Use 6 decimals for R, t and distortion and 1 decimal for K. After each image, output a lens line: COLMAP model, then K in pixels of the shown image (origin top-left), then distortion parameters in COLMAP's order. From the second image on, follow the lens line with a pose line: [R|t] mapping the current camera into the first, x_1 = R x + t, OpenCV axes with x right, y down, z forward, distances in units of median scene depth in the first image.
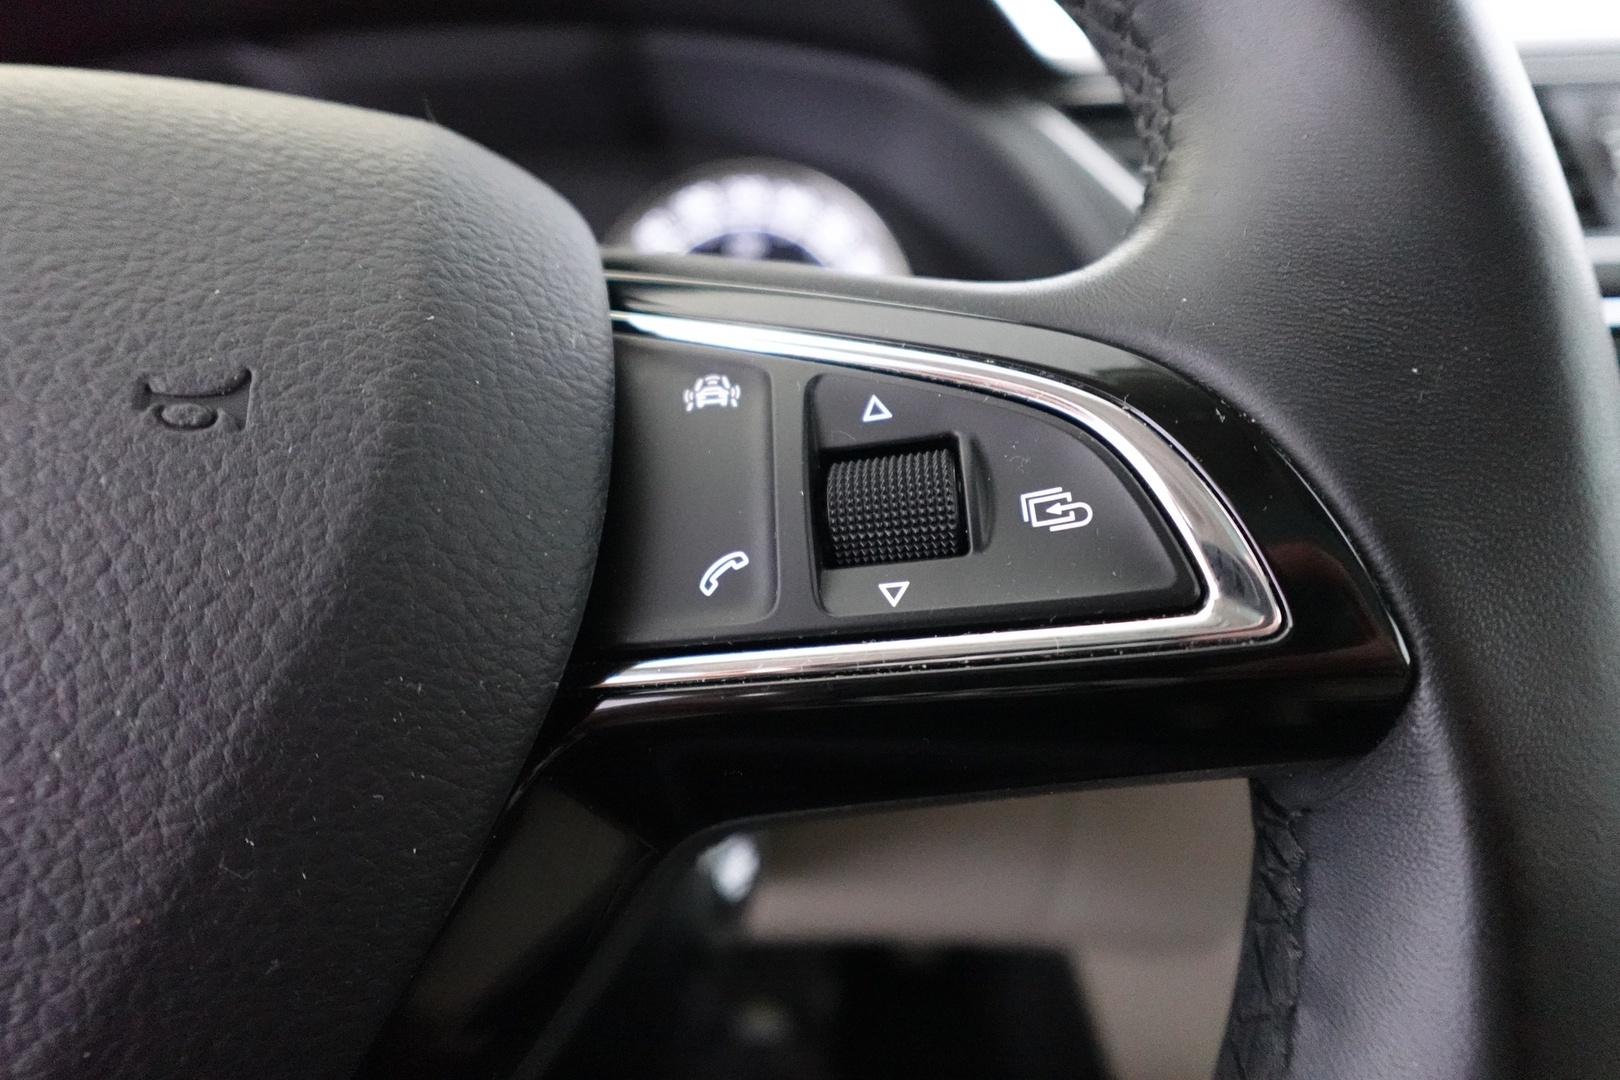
lens RADIAL K [[903.4, 0, 810.0], [0, 903.4, 535.0], [0, 0, 1]] dist [-0.005729, 0.002087]
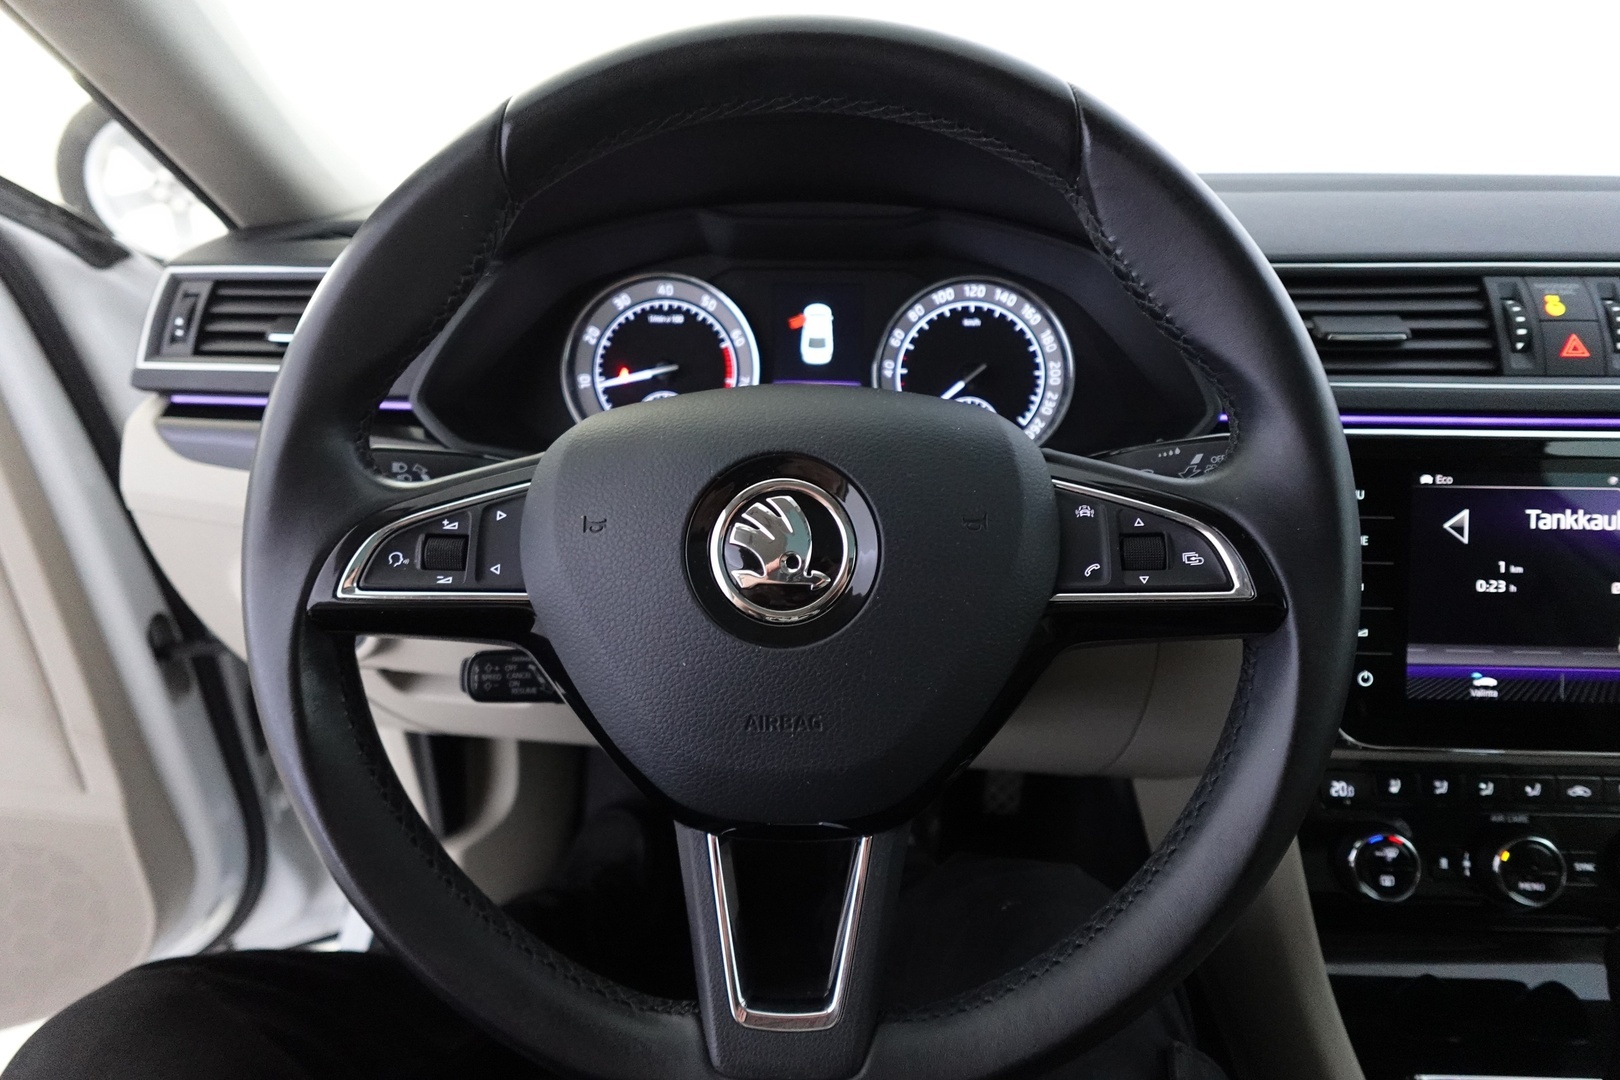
lens RADIAL K [[903.4, 0, 808.3], [0, 903.4, 544.9], [0, 0, 1]] dist [-0.005729, 0.002087]
pose [[0.996889, 0.056832, -0.054610, -0.995539], [-0.049717, 0.991060, 0.123807, -0.426851], [0.061158, -0.120707, 0.990802, -2.475716]]
